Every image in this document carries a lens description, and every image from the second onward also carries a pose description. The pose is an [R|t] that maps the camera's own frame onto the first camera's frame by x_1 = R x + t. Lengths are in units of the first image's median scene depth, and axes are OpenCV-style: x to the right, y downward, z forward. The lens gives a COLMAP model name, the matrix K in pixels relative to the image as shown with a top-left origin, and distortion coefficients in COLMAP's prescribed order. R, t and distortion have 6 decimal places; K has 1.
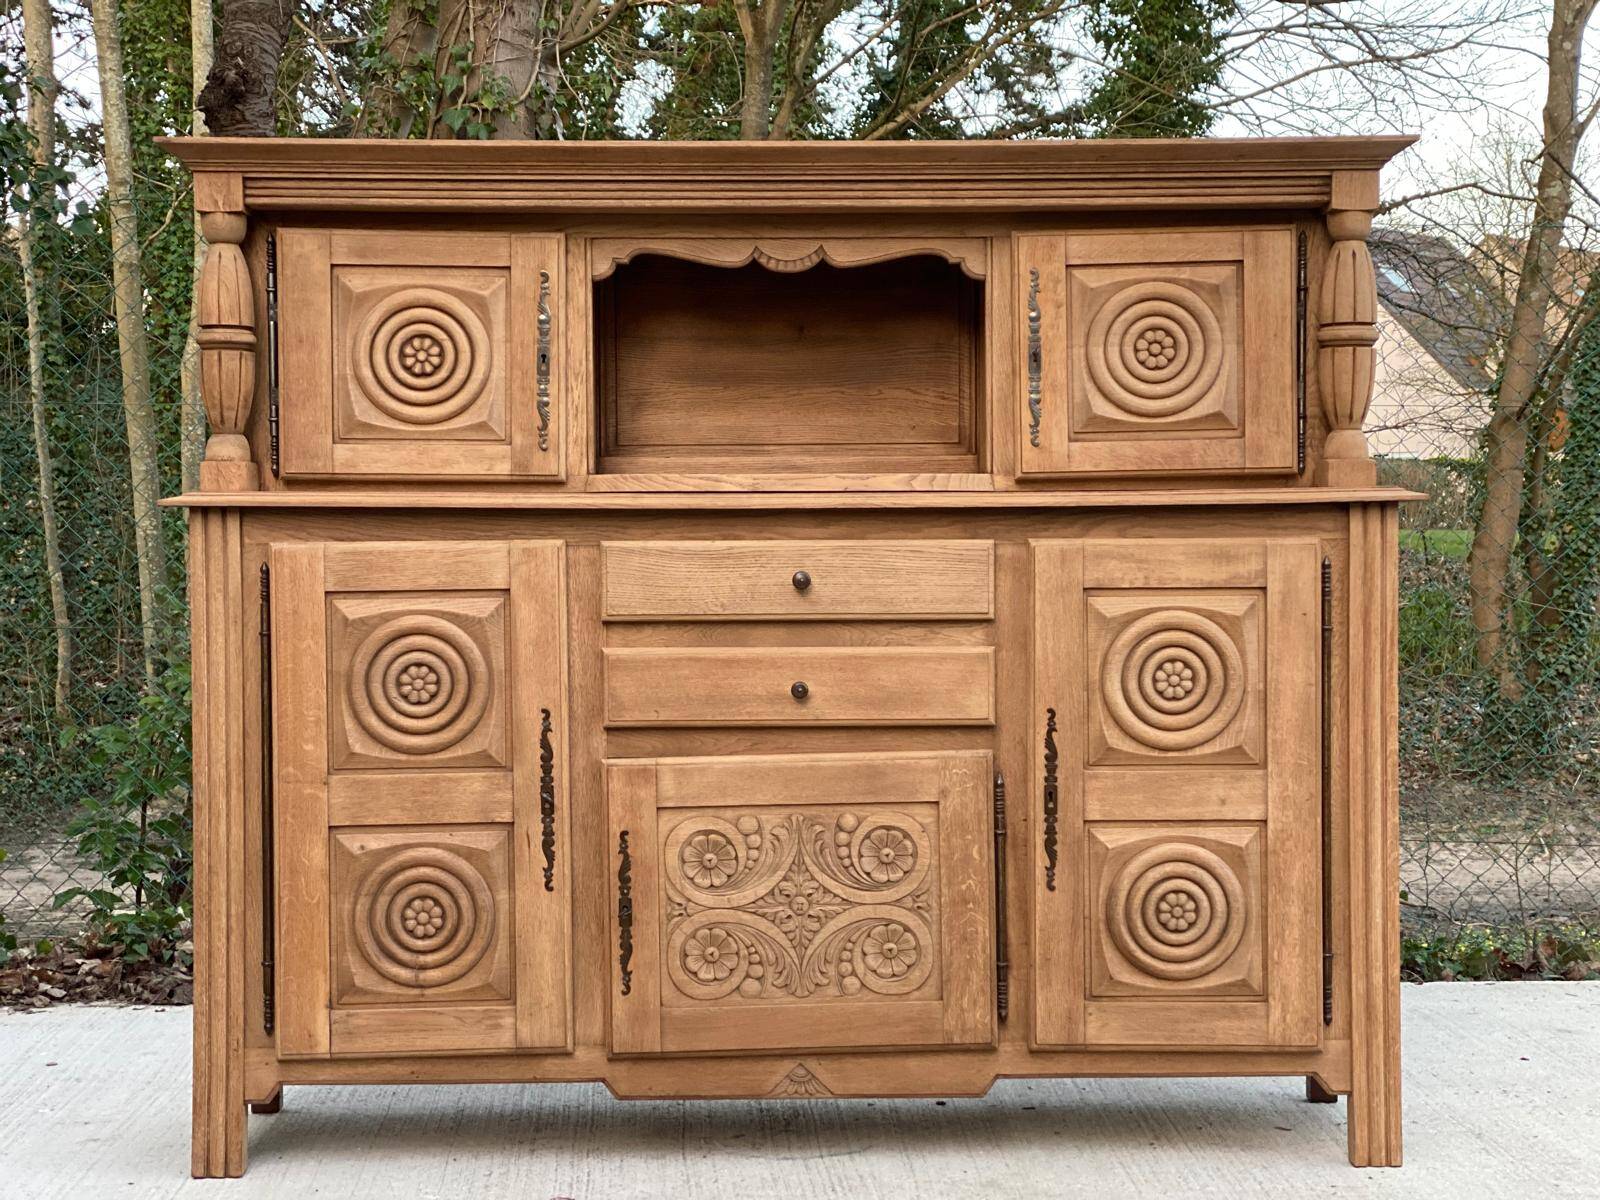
lens RADIAL K [[2375.8, 0, 799.9], [0, 2375.8, 603.9], [0, 0, 1]] dist [0.126624, 0.000000]
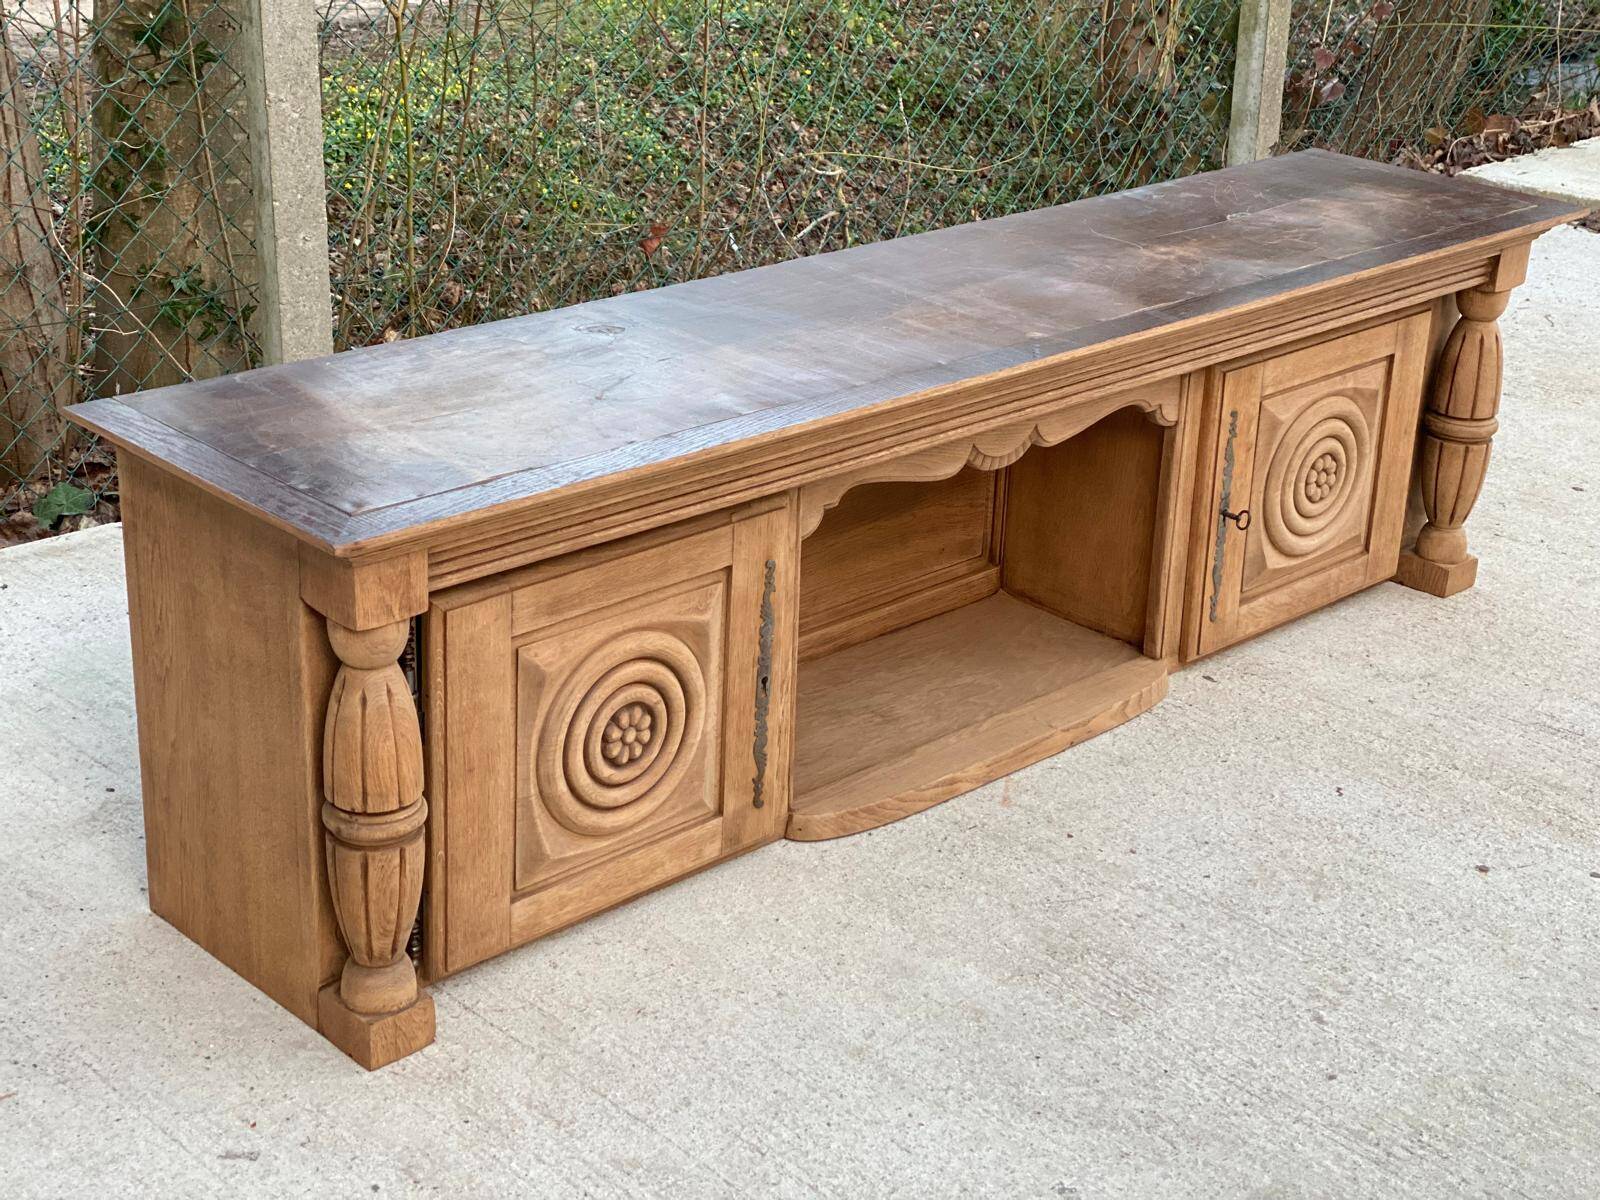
lens RADIAL K [[2375.8, 0, 808.7], [0, 2375.8, 596.3], [0, 0, 1]] dist [0.126624, 0.000000]
pose [[0.733097, -0.233580, 0.638755, -0.523541], [-0.015214, 0.933309, 0.358753, -0.369248], [-0.679953, -0.272719, 0.680652, 0.569520]]
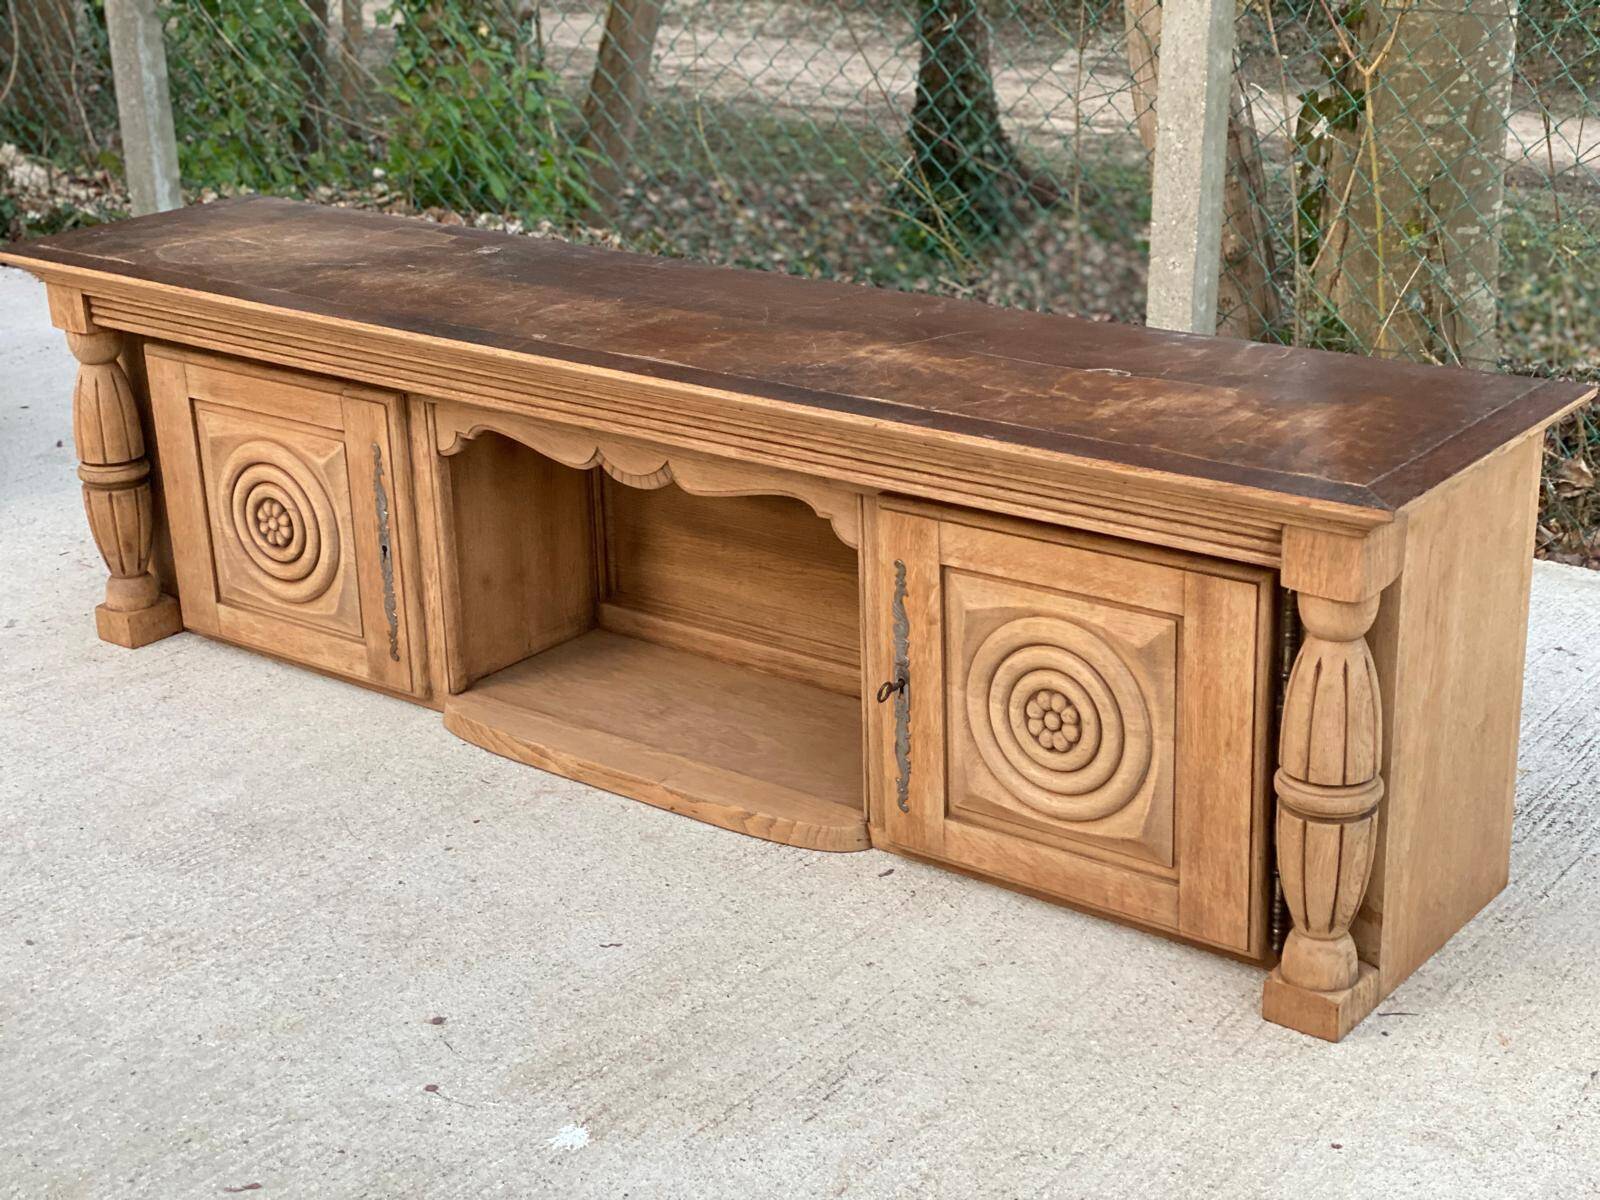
lens RADIAL K [[2375.8, 0, 800.0], [0, 2375.8, 600.0], [0, 0, 1]] dist [0.126624, 0.000000]
pose [[0.780162, 0.202273, -0.591974, 0.473114], [0.002079, 0.945440, 0.325791, -0.349791], [0.625574, -0.255400, 0.737175, 0.522435]]
